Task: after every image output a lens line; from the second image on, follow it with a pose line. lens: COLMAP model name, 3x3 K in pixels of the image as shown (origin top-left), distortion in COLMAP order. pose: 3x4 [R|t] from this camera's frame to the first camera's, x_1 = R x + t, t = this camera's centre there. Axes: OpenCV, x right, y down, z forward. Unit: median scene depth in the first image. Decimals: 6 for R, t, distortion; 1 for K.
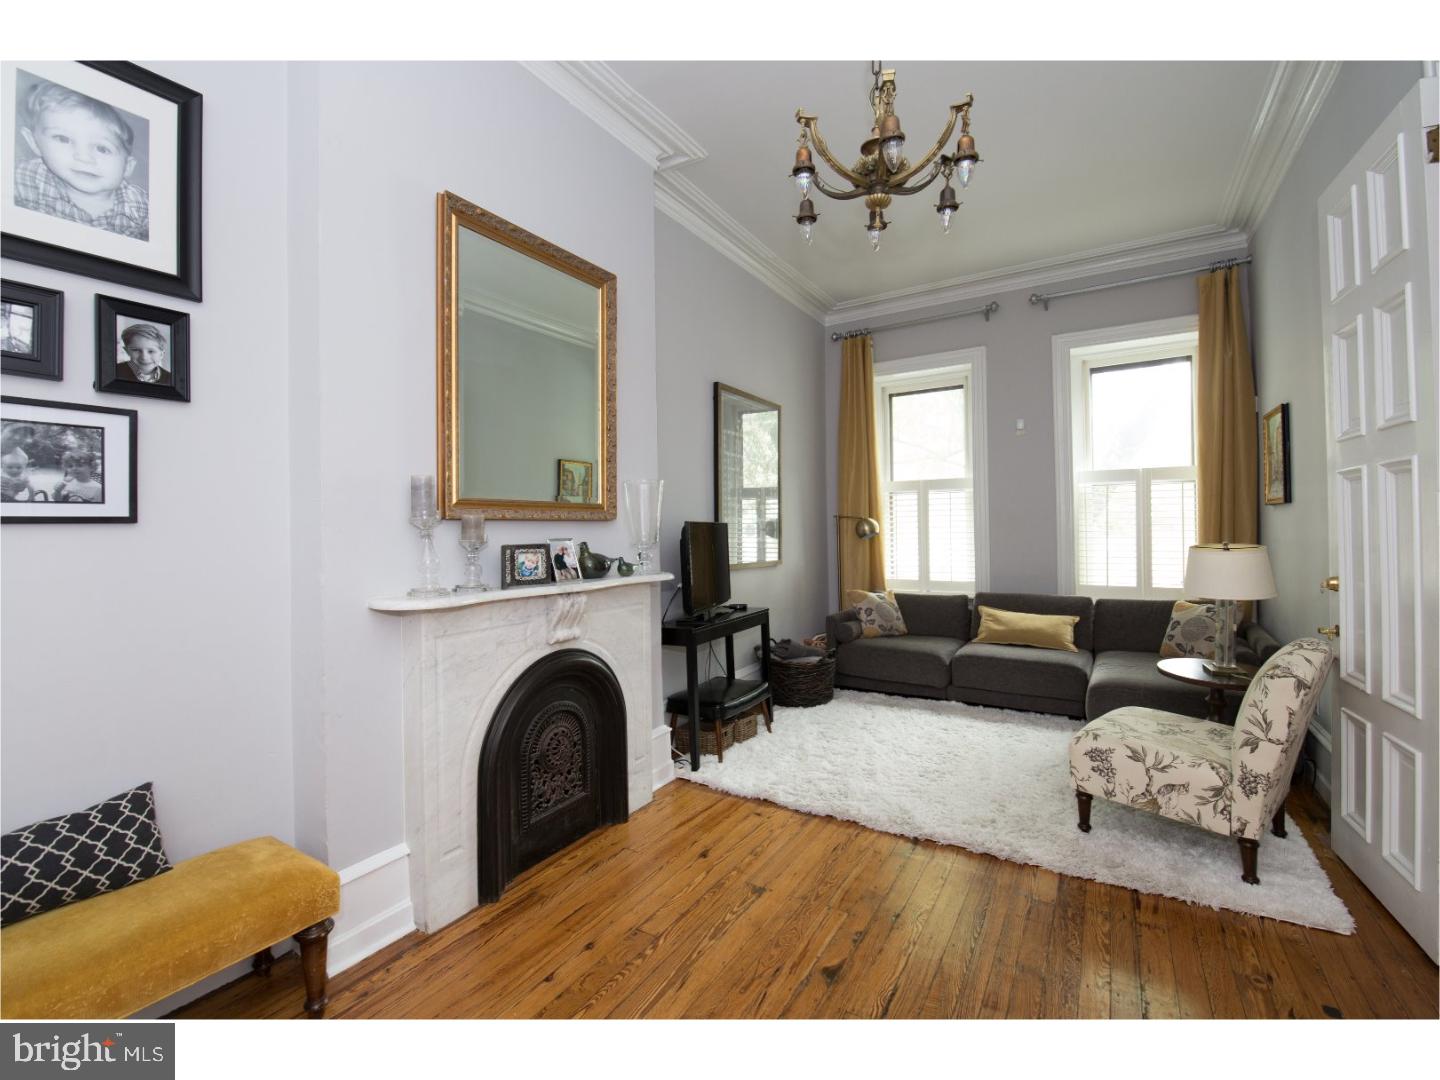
lens RADIAL K [[646.7, 0, 711.7], [0, 646.7, 530.9], [0, 0, 1]] dist [-0.014550, -0.002868]
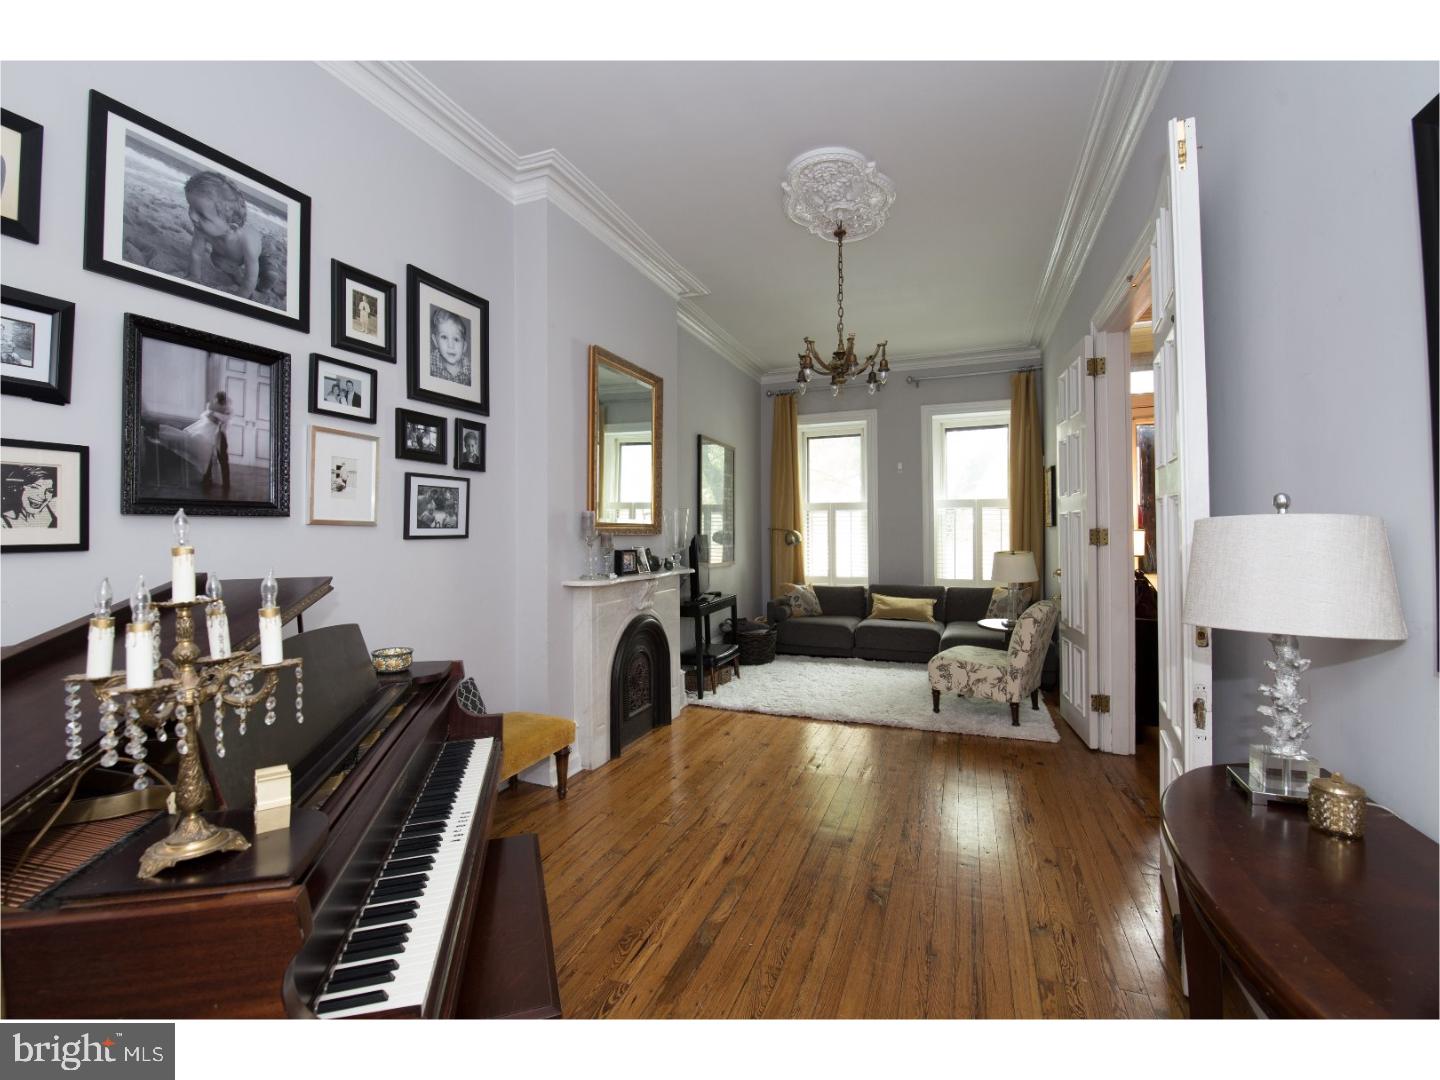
lens RADIAL K [[646.7, 0, 718.0], [0, 646.7, 534.9], [0, 0, 1]] dist [-0.014550, -0.002868]
pose [[0.983315, 0.006709, 0.181789, -0.301427], [-0.006576, 0.999977, -0.001336, -0.013975], [-0.181794, 0.000119, 0.983337, -0.571679]]
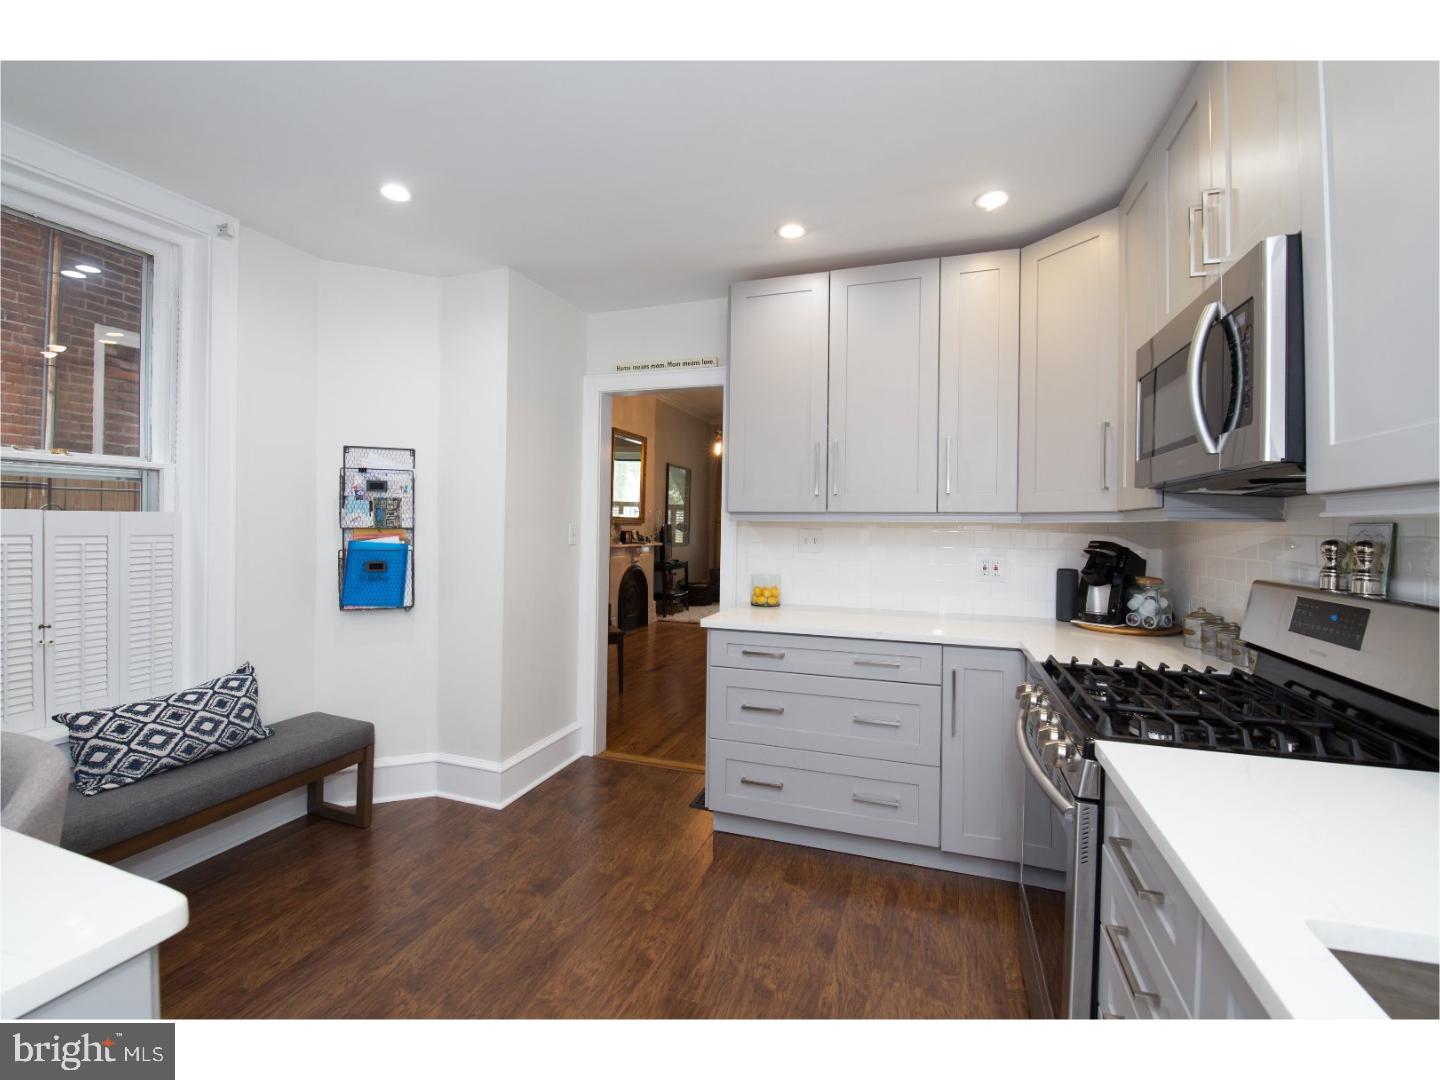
lens RADIAL K [[646.7, 0, 715.3], [0, 646.7, 533.7], [0, 0, 1]] dist [-0.014550, -0.002868]
pose [[0.974904, 0.026390, 0.221056, -0.476562], [-0.028498, 0.999574, 0.006353, 0.003327], [-0.220794, -0.012493, 0.975240, -1.852673]]
